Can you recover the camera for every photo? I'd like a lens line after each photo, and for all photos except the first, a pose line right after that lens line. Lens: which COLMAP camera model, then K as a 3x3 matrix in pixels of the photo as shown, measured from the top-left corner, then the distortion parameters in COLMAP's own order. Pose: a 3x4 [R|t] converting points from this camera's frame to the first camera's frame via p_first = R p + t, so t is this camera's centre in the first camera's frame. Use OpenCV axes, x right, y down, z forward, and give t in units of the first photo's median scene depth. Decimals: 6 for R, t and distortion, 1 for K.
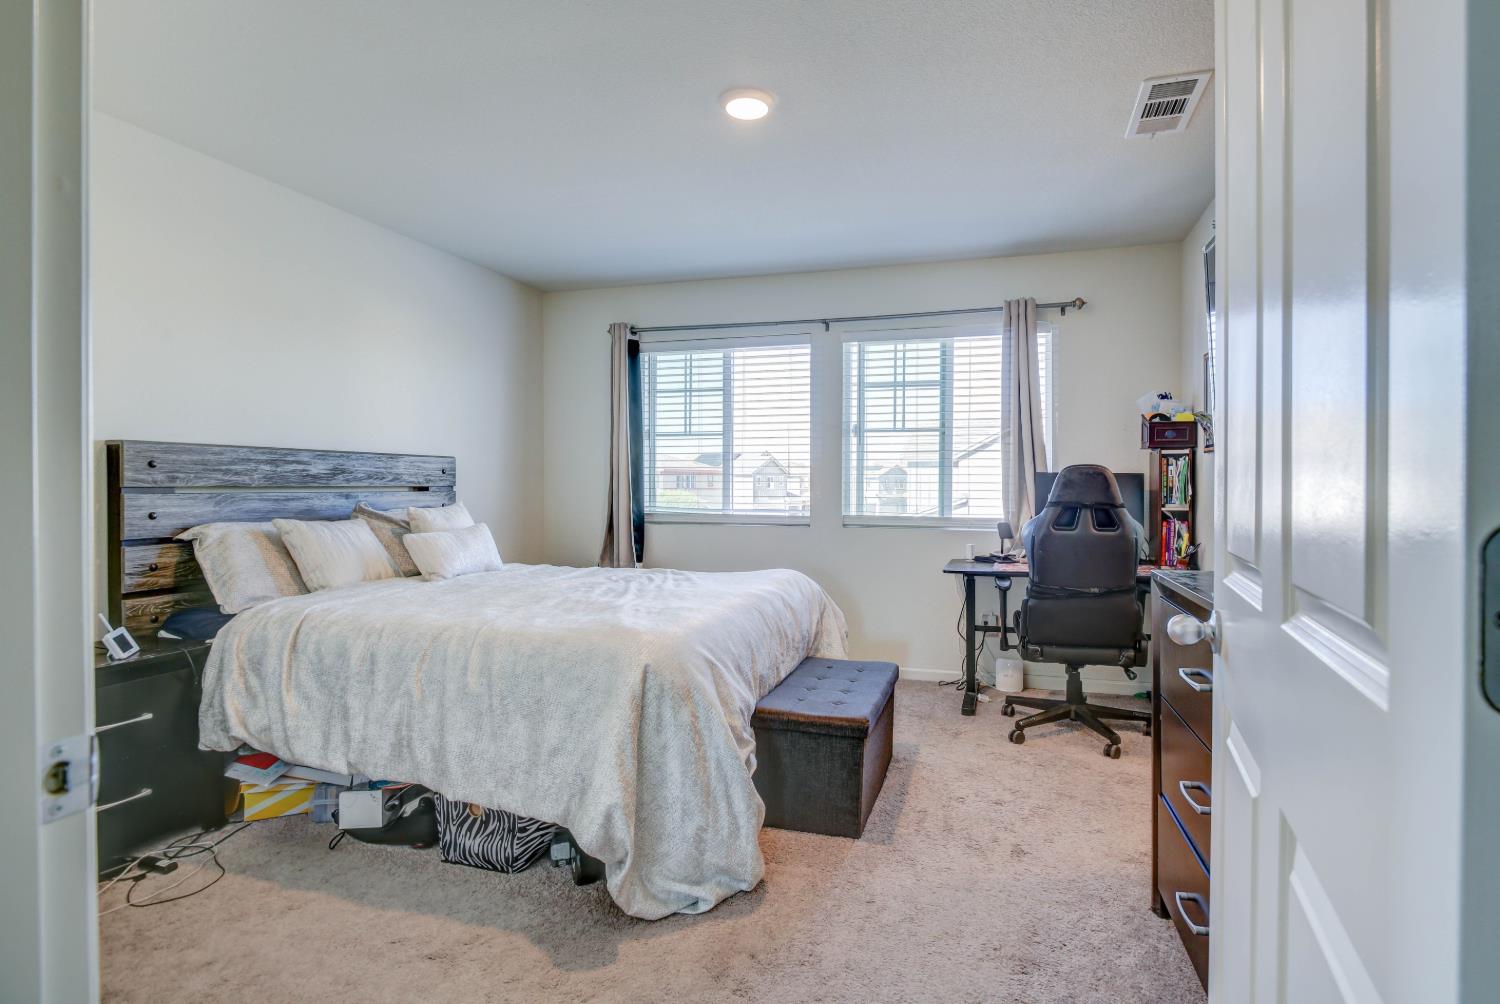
lens RADIAL K [[748.6, 0, 767.8], [0, 748.6, 489.7], [0, 0, 1]] dist [-0.021008, -0.001850]
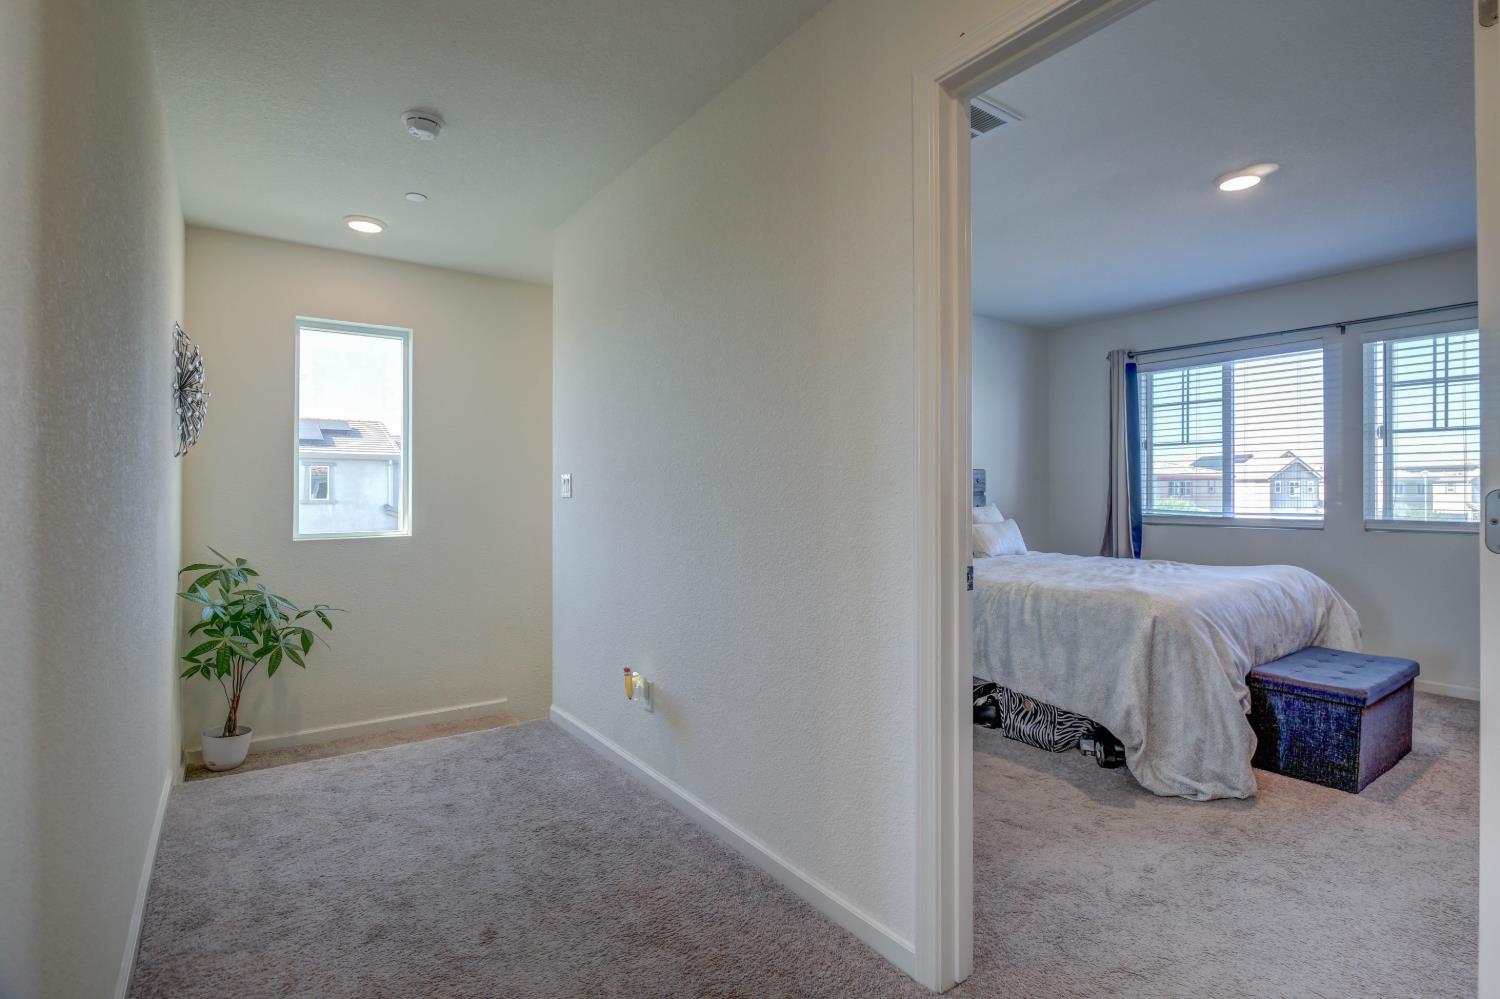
lens RADIAL K [[719.6, 0, 787.7], [0, 719.6, 494.7], [0, 0, 1]] dist [-0.001276, -0.006426]
pose [[0.820198, -0.003452, -0.572069, 0.035466], [0.001301, 0.999990, -0.004168, 0.009278], [0.572078, 0.002675, 0.820195, -0.400769]]
